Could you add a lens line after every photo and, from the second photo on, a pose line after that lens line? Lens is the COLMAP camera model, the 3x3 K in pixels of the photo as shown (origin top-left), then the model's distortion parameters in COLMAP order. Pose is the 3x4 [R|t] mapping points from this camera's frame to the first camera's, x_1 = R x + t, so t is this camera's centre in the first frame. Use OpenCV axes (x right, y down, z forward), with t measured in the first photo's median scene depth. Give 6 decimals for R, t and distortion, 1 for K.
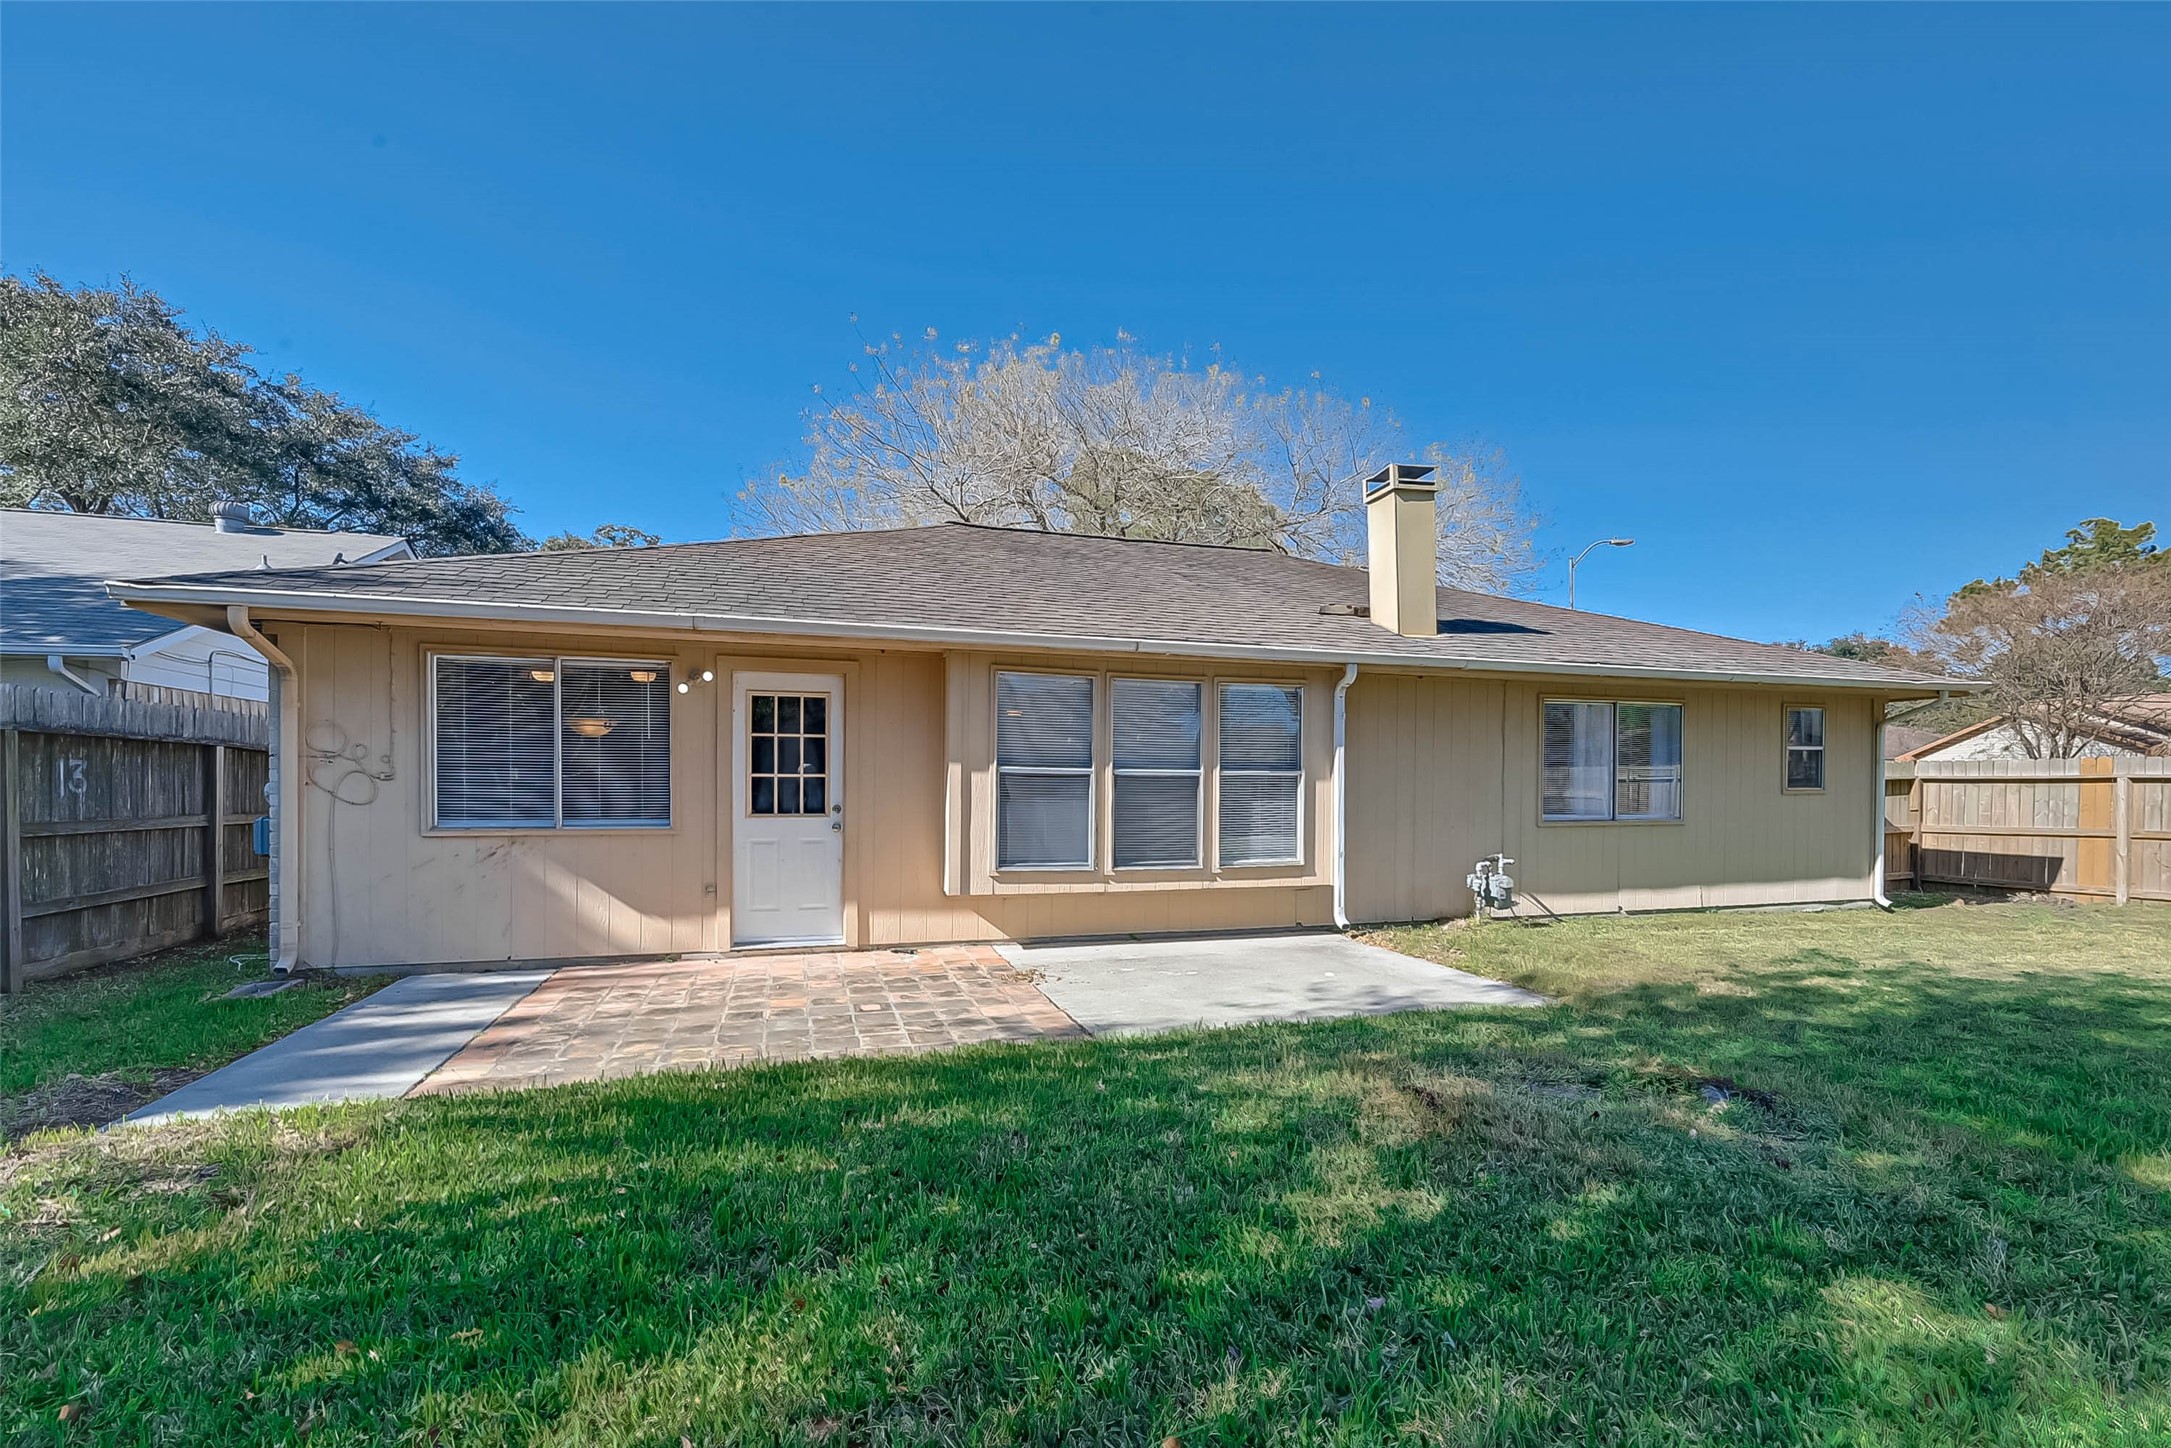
lens RADIAL K [[890.1, 0, 1072.4], [0, 890.1, 790.3], [0, 0, 1]] dist [-0.005595, -0.000634]
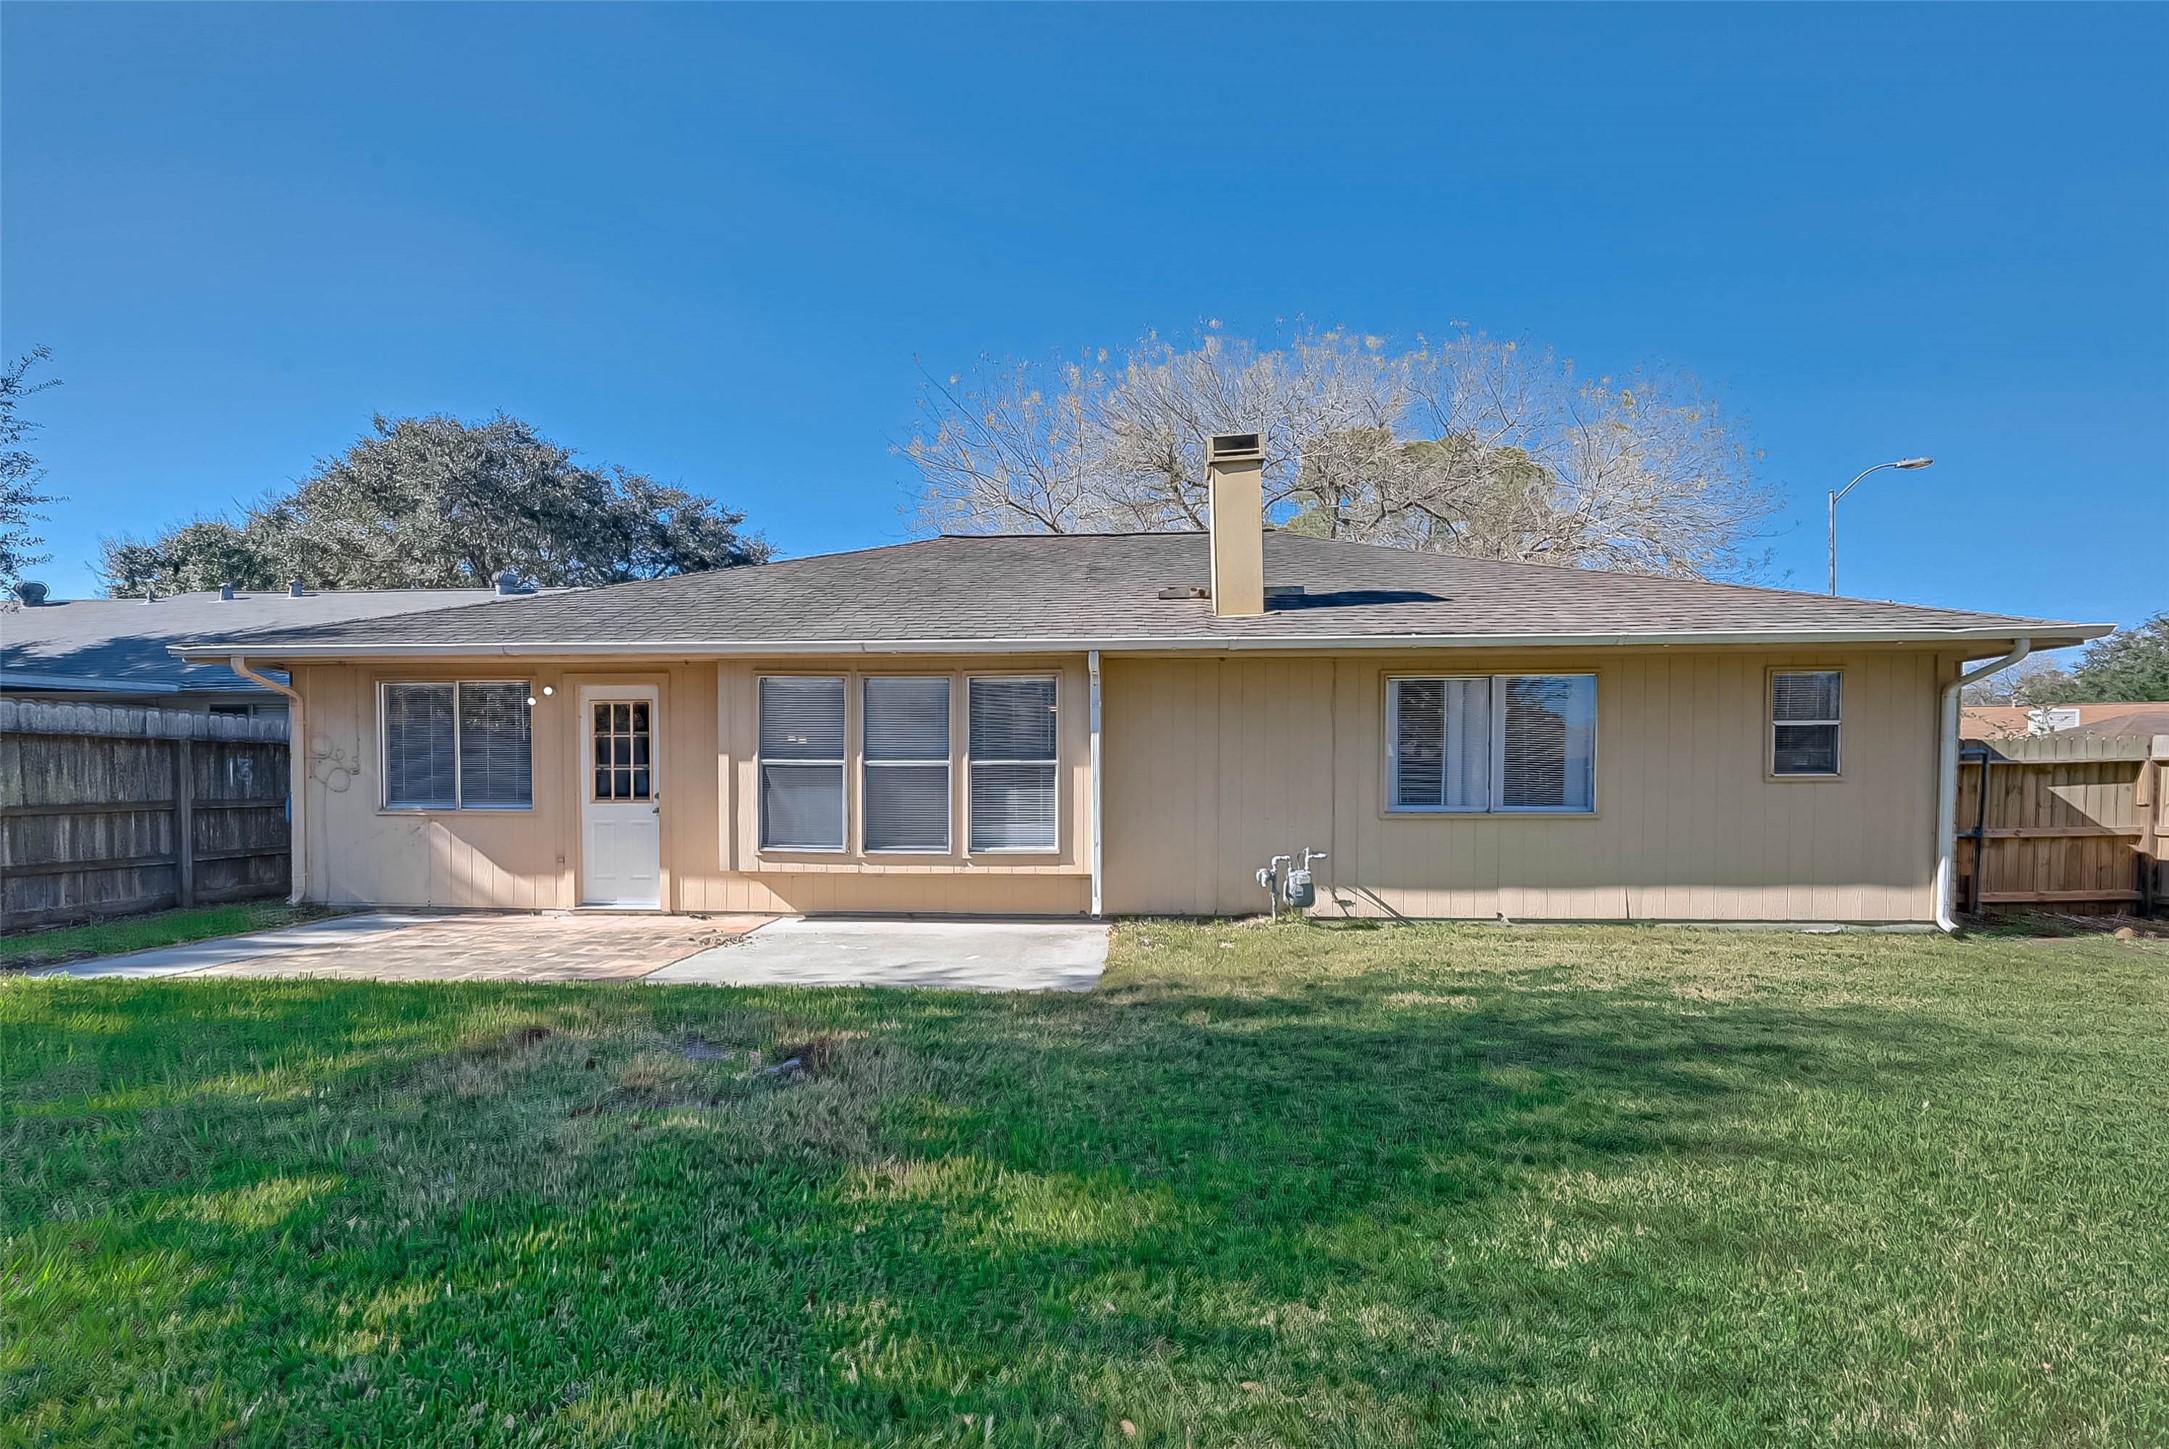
lens RADIAL K [[889.1, 0, 1065.0], [0, 889.1, 783.1], [0, 0, 1]] dist [-0.003381, 0.000092]
pose [[0.939417, -0.001601, -0.342773, 0.667633], [0.002269, 0.999996, 0.001547, 0.003323], [0.342769, -0.002231, 0.939417, 0.059746]]
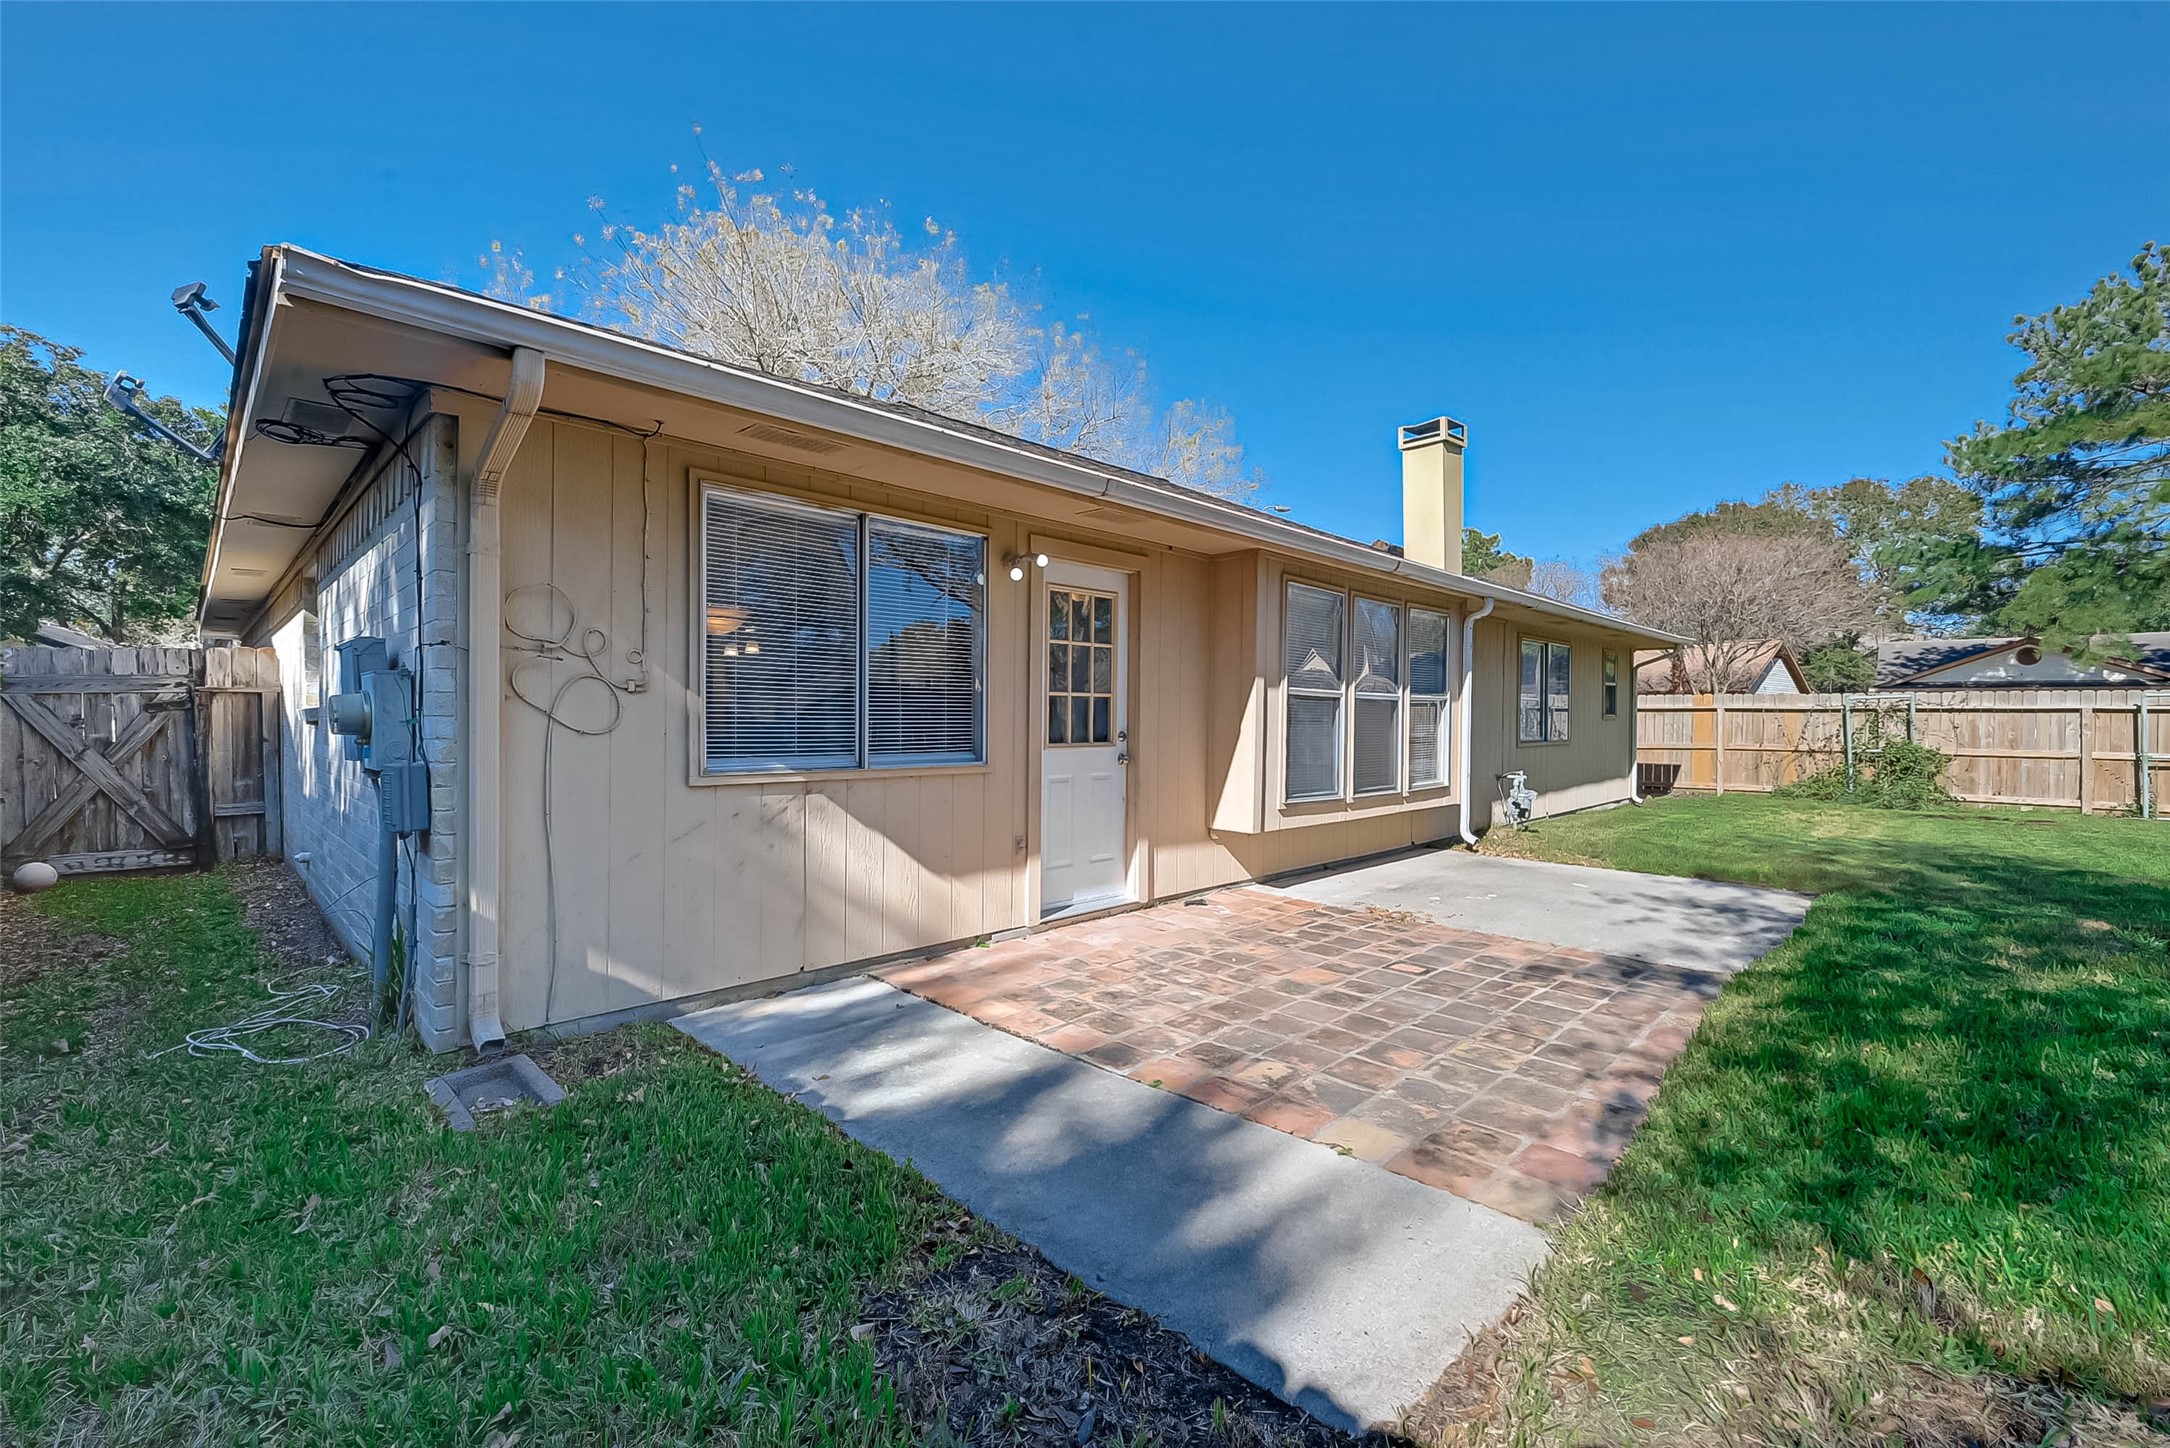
lens RADIAL K [[889.7, 0, 1045.7], [0, 889.7, 720.5], [0, 0, 1]] dist [-0.005595, -0.000634]
pose [[0.888846, 0.000849, 0.458205, -0.703918], [-0.003782, 0.999978, 0.005484, 0.002243], [-0.458191, -0.006607, 0.888829, 0.307454]]
